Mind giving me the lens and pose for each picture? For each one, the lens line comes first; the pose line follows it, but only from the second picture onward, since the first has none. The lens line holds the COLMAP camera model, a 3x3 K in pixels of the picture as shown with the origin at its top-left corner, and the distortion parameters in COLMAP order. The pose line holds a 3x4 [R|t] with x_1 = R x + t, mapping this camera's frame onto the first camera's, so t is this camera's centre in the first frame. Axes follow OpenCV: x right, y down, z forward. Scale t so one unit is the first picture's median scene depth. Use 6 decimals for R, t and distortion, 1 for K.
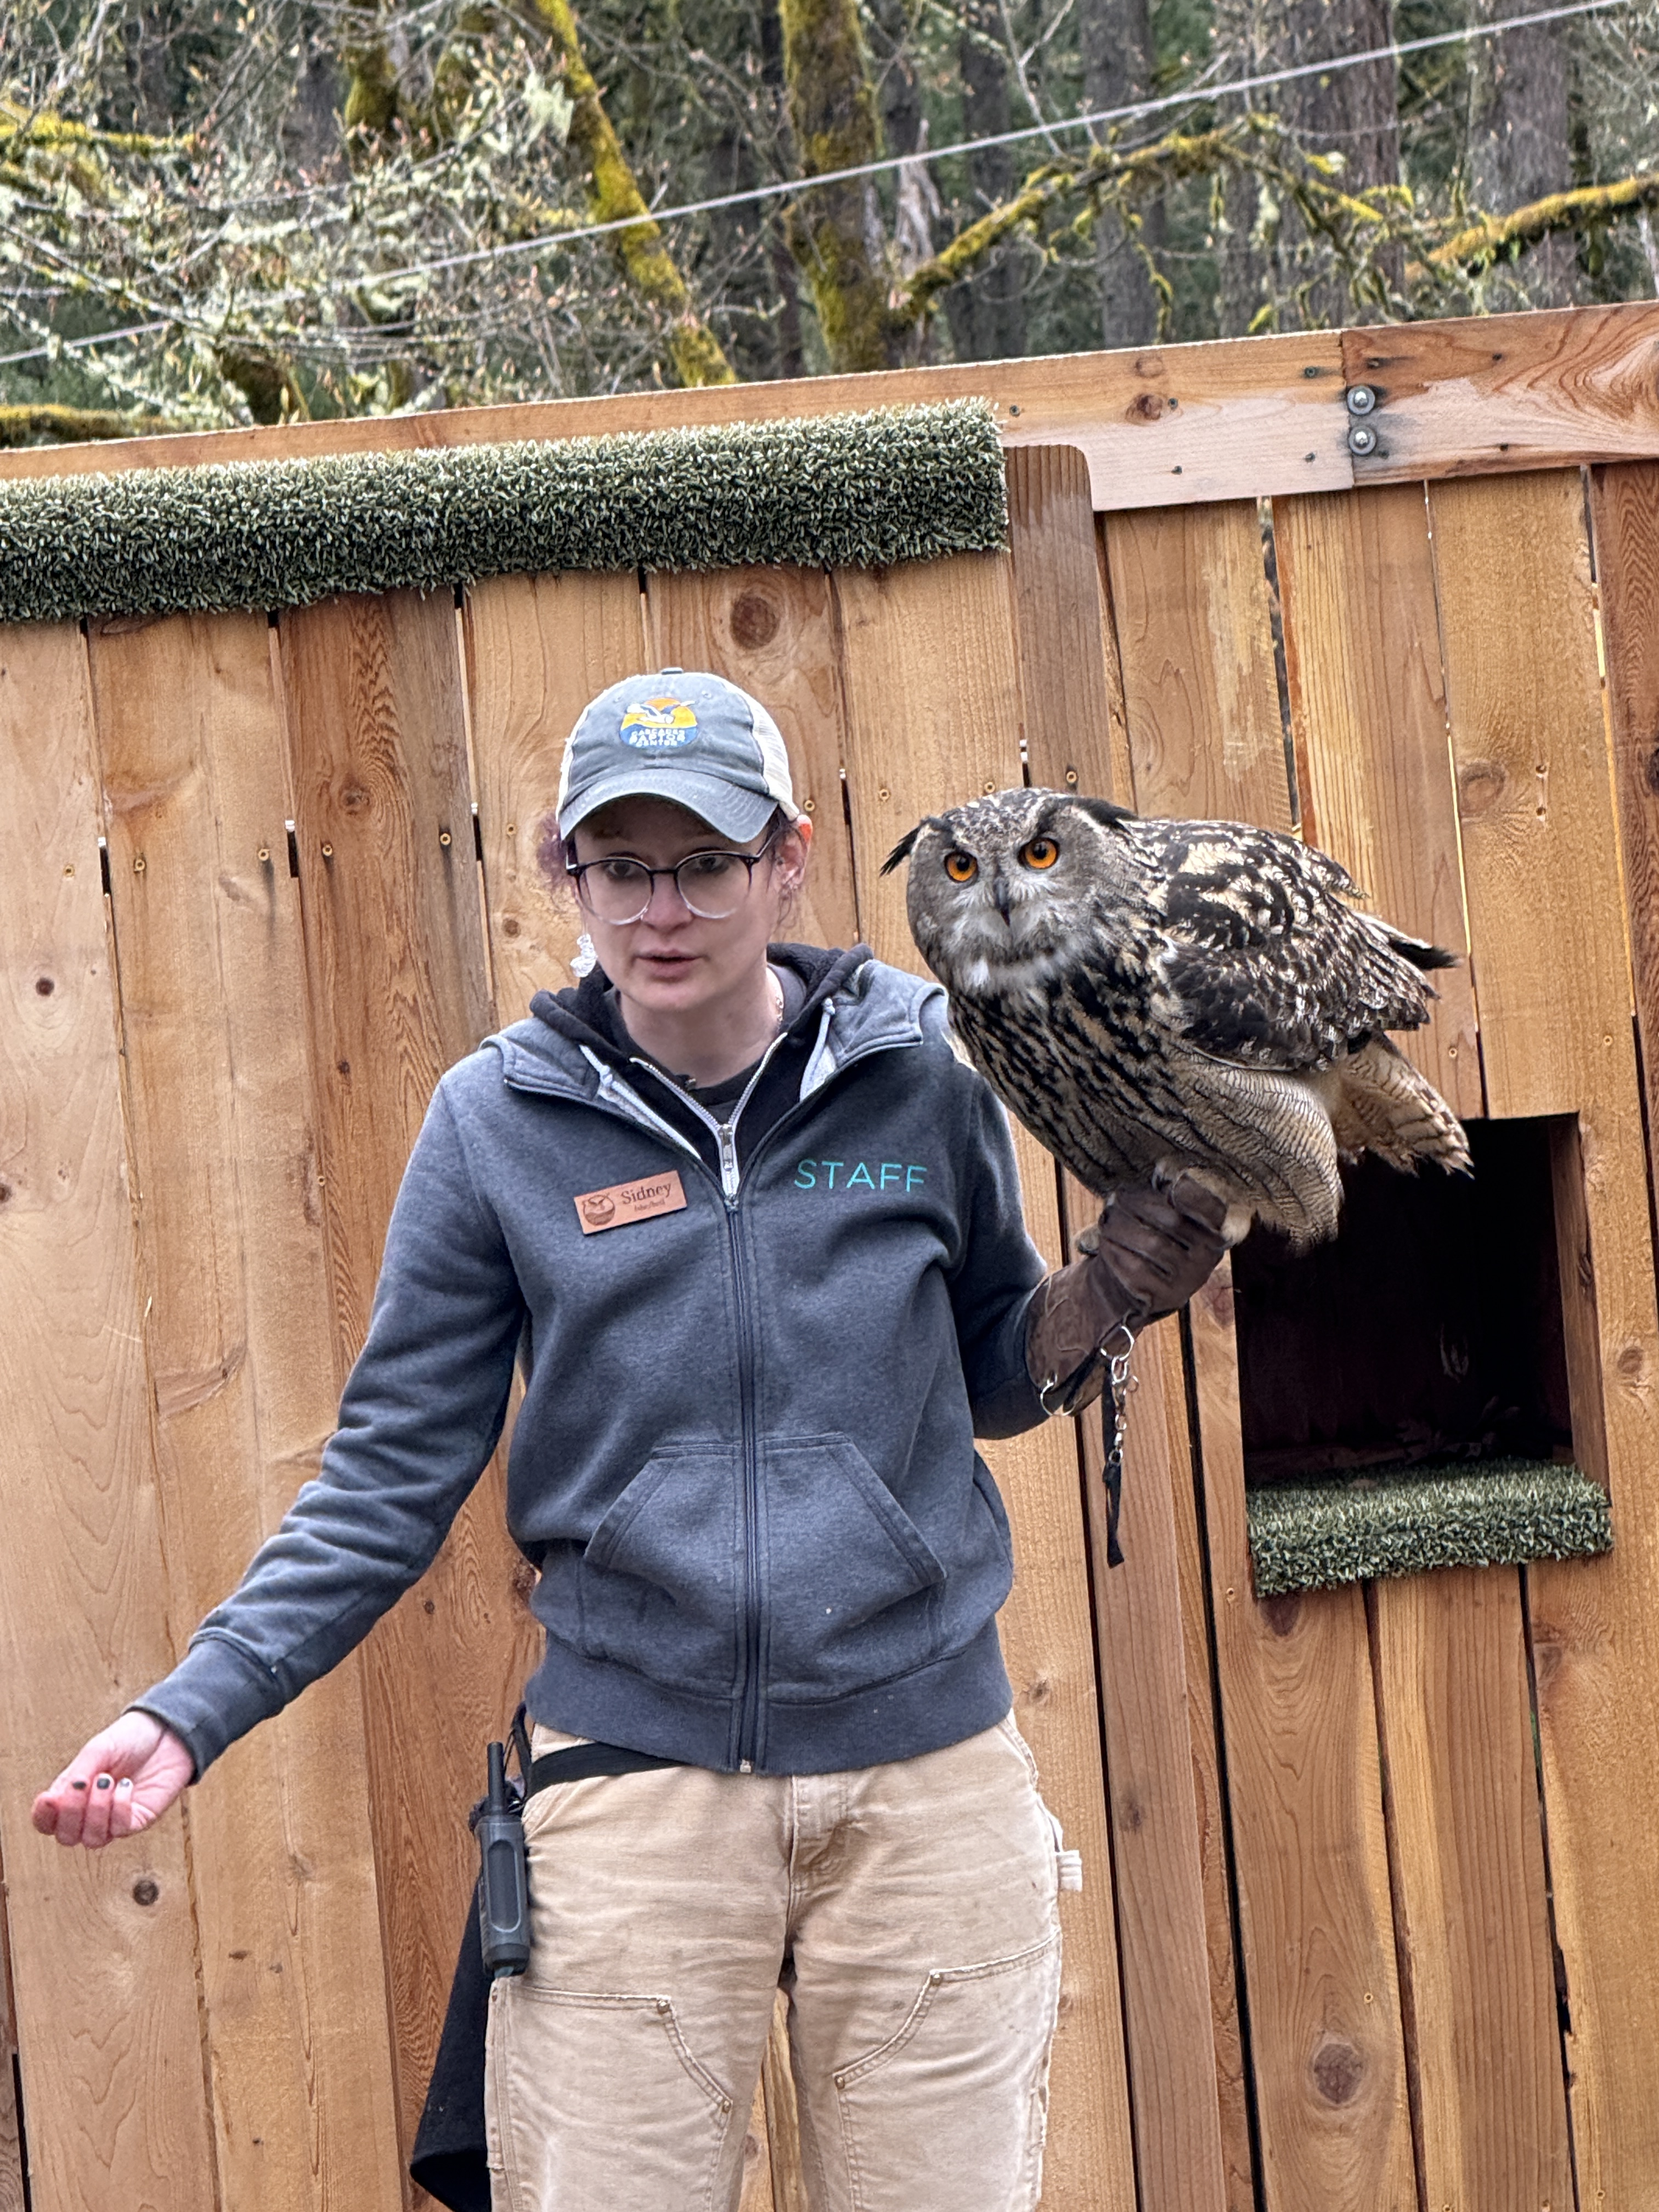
lens RADIAL K [[11057.8, 0, 829.9], [0, 11057.8, 1107.2], [0, 0, 1]] dist [0.267007, 0.000000]
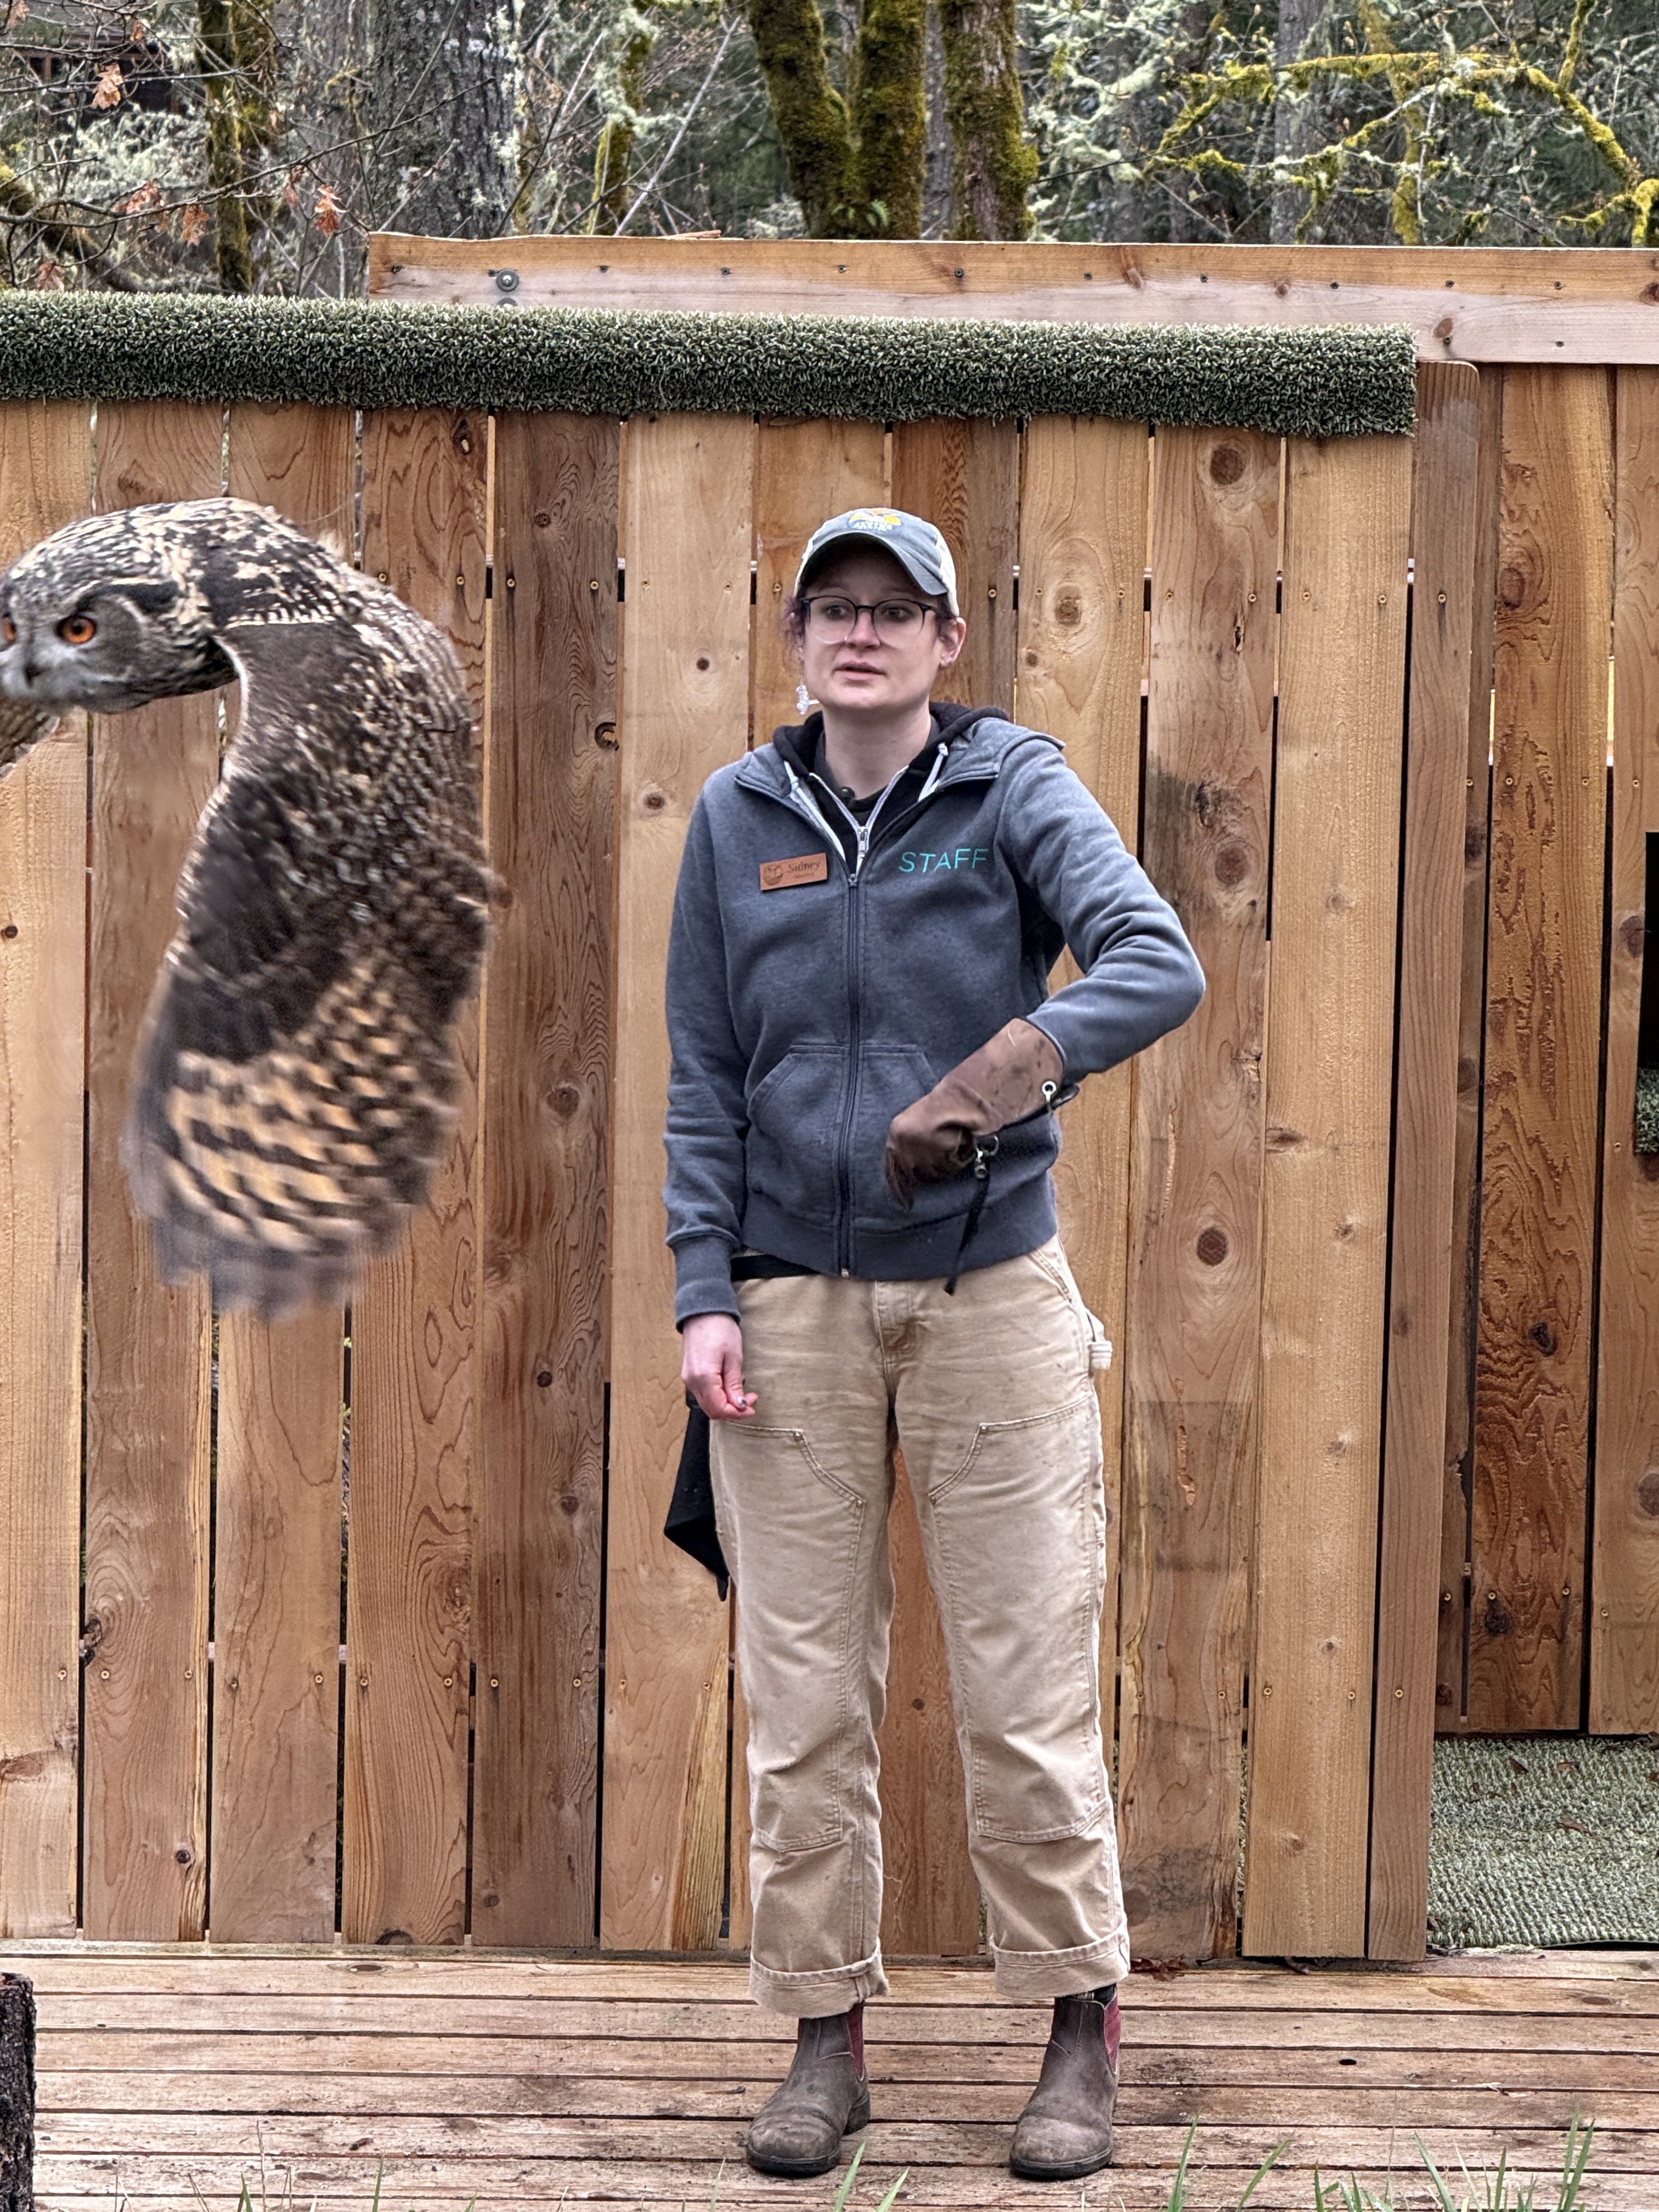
lens RADIAL K [[9258.8, 0, 829.8], [0, 9258.8, 1102.9], [0, 0, 1]] dist [0.268727, 0.000000]
pose [[0.976475, 0.130490, -0.171667, 0.159636], [-0.114559, 0.988403, 0.099681, -0.076361], [0.182684, -0.077670, 0.980099, -0.185880]]
